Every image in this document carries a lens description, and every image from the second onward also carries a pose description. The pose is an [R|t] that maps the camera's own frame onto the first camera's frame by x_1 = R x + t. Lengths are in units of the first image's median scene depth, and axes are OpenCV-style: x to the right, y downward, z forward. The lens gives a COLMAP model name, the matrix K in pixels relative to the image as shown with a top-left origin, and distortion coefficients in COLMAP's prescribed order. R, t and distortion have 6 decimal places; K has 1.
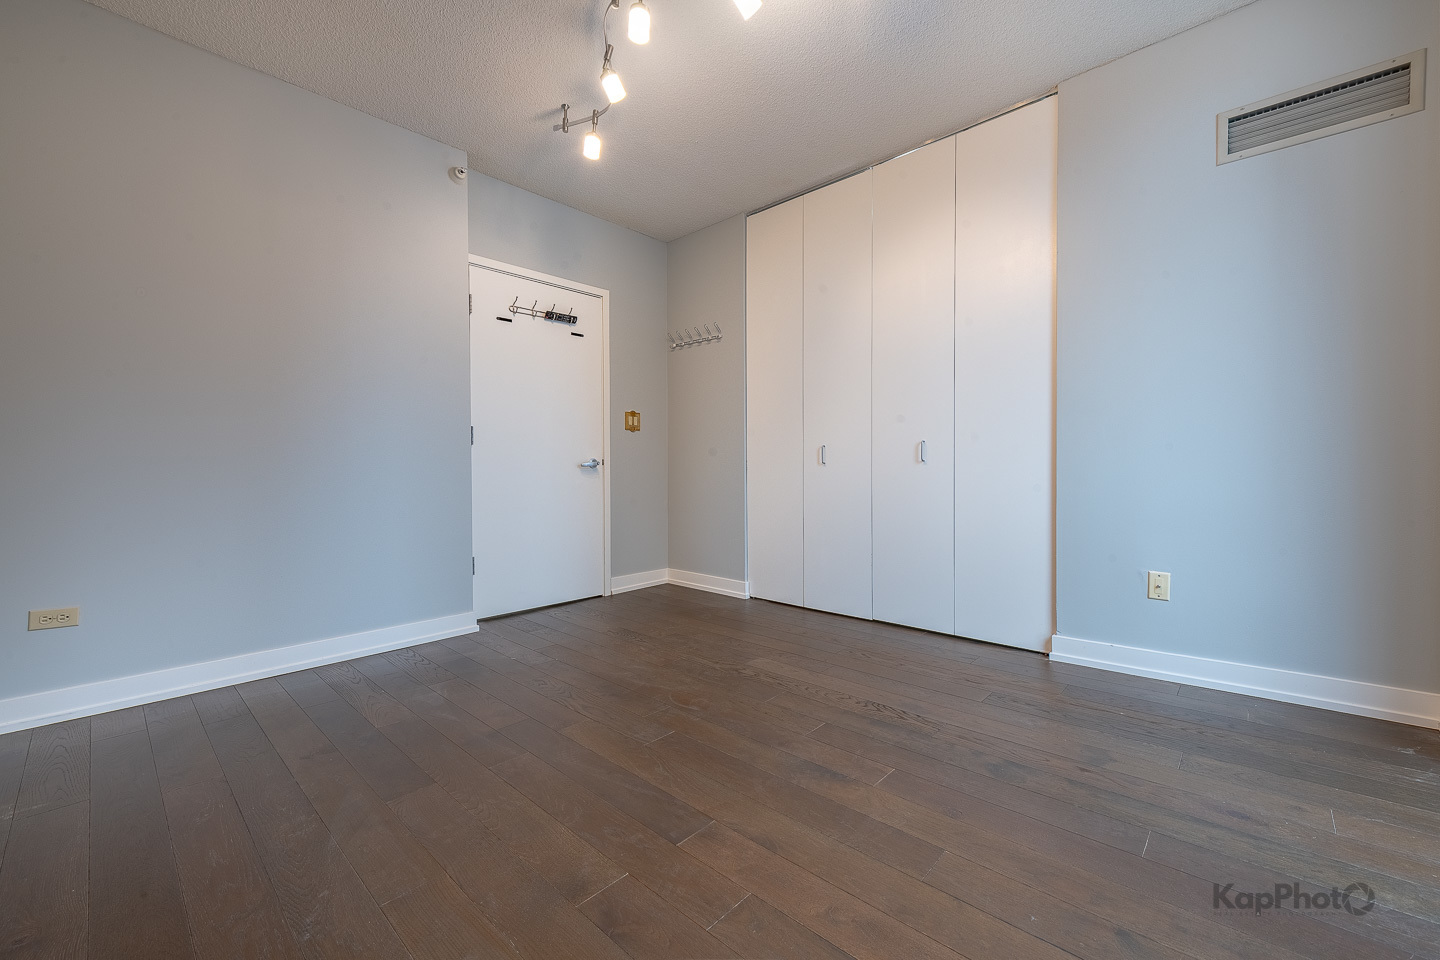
lens RADIAL K [[585.6, 0, 716.9], [0, 585.6, 461.3], [0, 0, 1]] dist [0.017142, -0.008533]
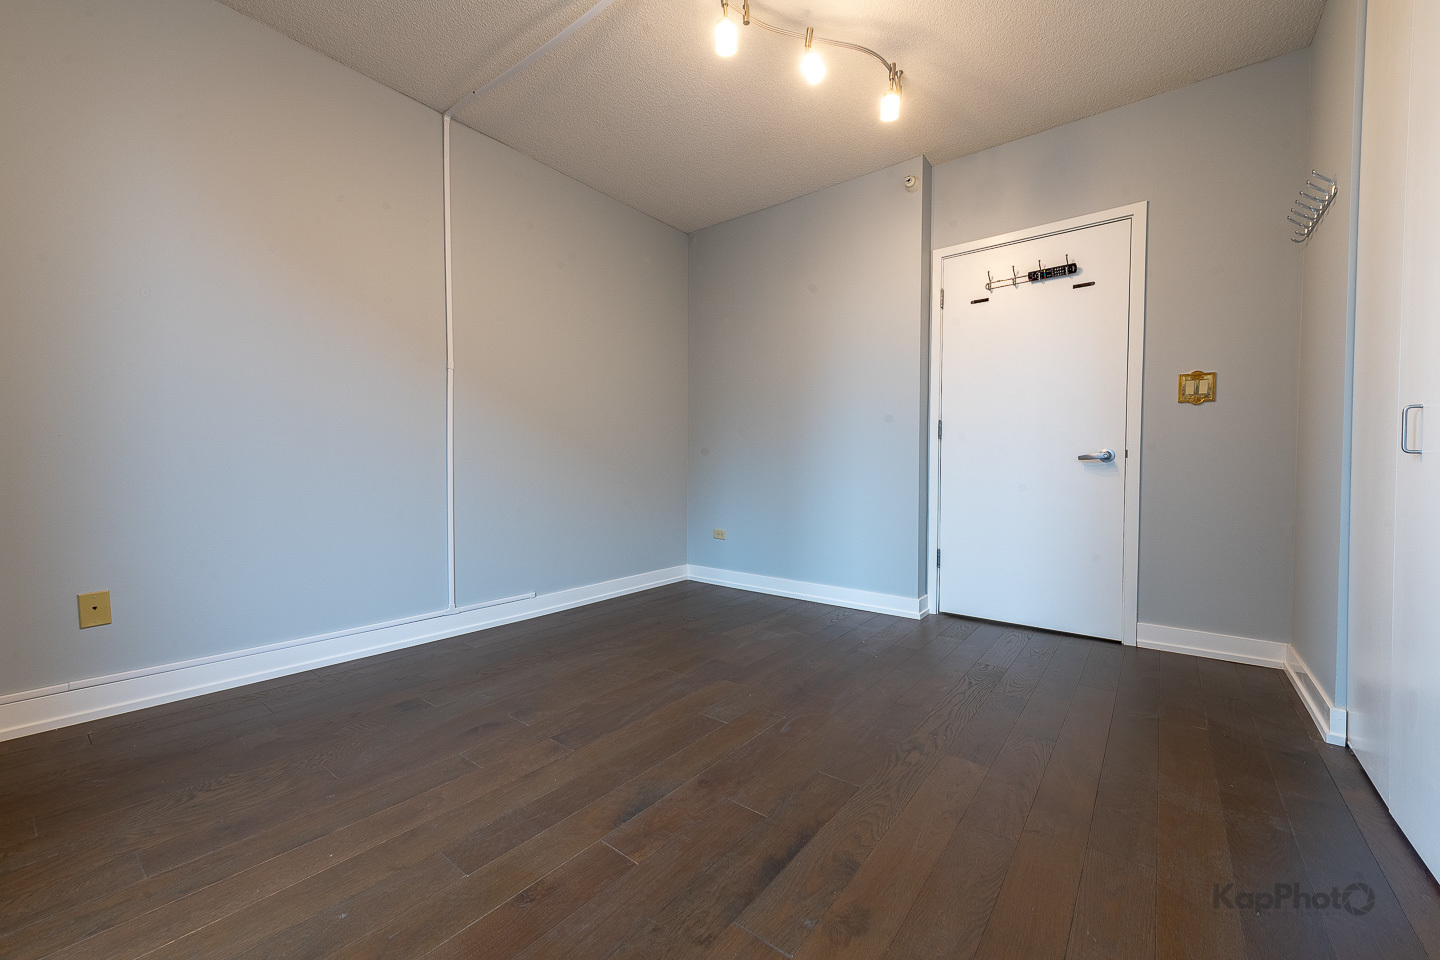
lens RADIAL K [[574.4, 0, 721.5], [0, 574.4, 465.1], [0, 0, 1]] dist [0.006312, -0.000207]
pose [[0.071847, 0.009524, -0.997370, 0.510996], [0.007952, 0.999917, 0.010121, 0.004780], [0.997384, -0.008658, 0.071765, 0.522463]]
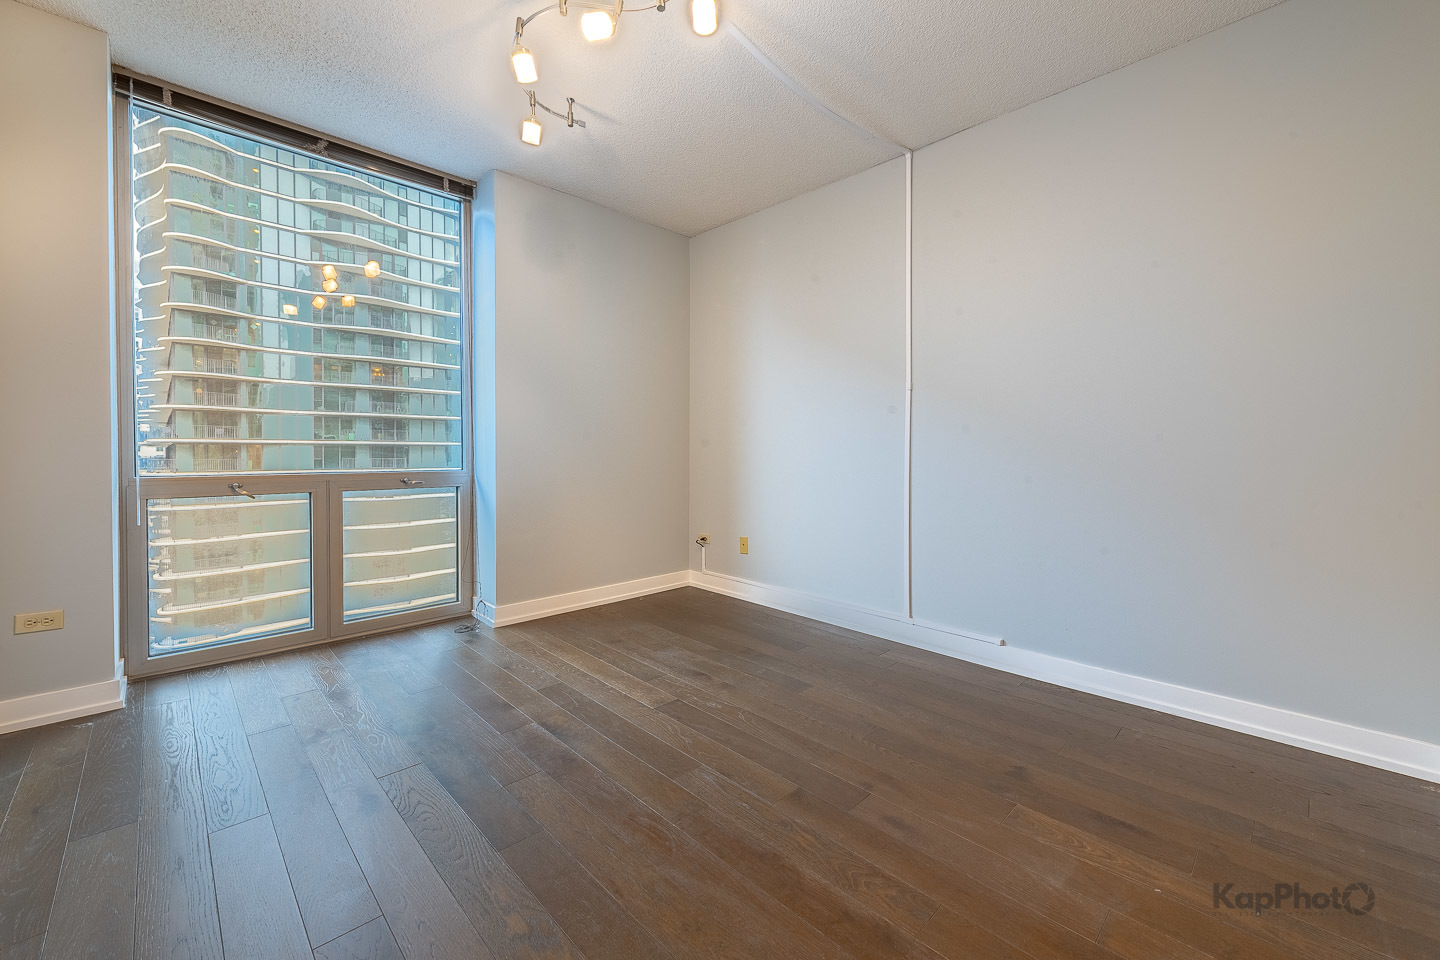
lens RADIAL K [[555.5, 0, 725.6], [0, 555.5, 458.6], [0, 0, 1]] dist [0.000240, -0.002568]
pose [[-0.998978, -0.000990, 0.045187, -0.112687], [-0.000844, 0.999994, 0.003267, -0.029318], [-0.045190, 0.003226, -0.998973, 1.060351]]
